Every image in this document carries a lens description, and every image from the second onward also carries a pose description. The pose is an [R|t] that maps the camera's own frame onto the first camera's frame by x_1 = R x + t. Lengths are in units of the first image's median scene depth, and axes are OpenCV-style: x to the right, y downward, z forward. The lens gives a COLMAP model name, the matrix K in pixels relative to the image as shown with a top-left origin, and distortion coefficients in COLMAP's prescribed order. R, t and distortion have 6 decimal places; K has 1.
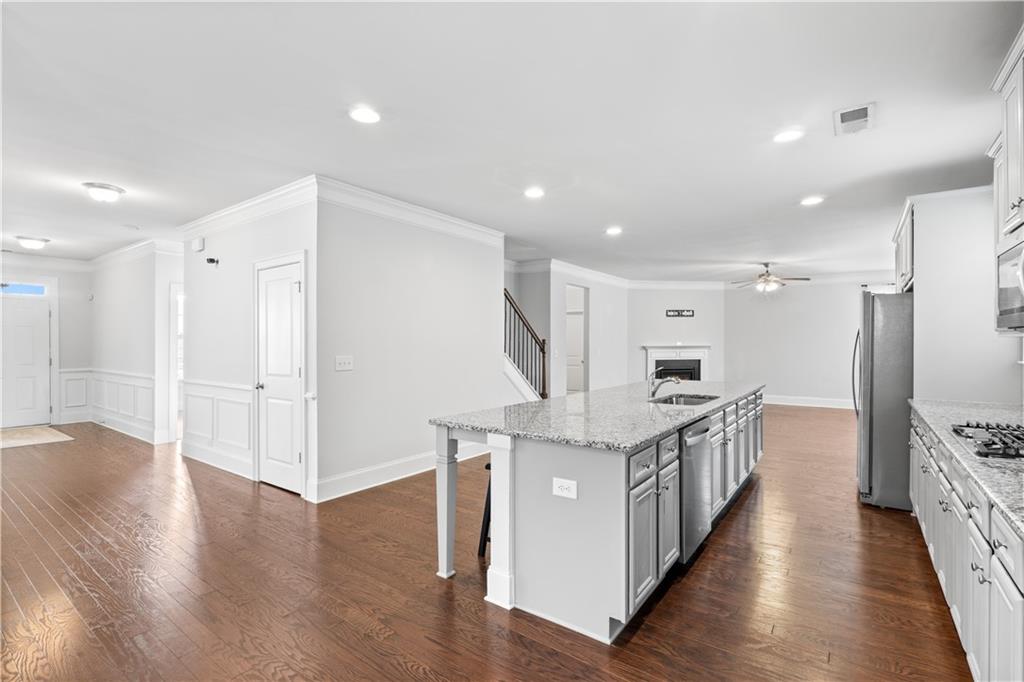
lens RADIAL K [[471.7, 0, 518.1], [0, 471.7, 342.3], [0, 0, 1]] dist [-0.009550, 0.002035]
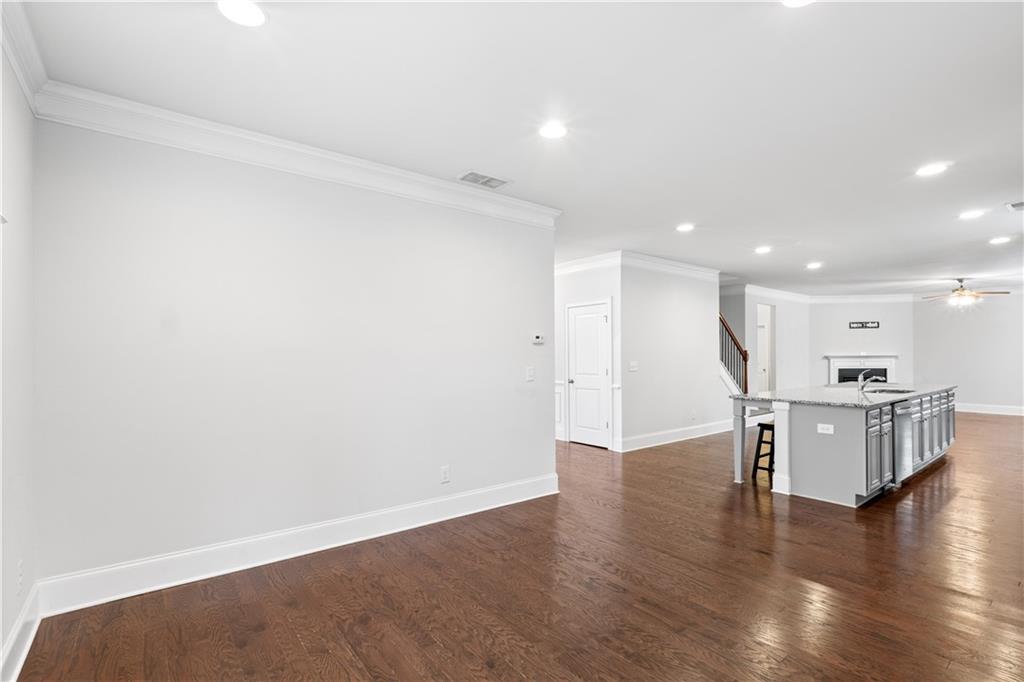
lens RADIAL K [[471.7, 0, 516.9], [0, 471.7, 352.6], [0, 0, 1]] dist [-0.009550, 0.002035]
pose [[0.960854, -0.004442, -0.277020, -0.310977], [0.004047, 0.999990, -0.002000, -0.000925], [0.277026, 0.000801, 0.960862, -0.636983]]
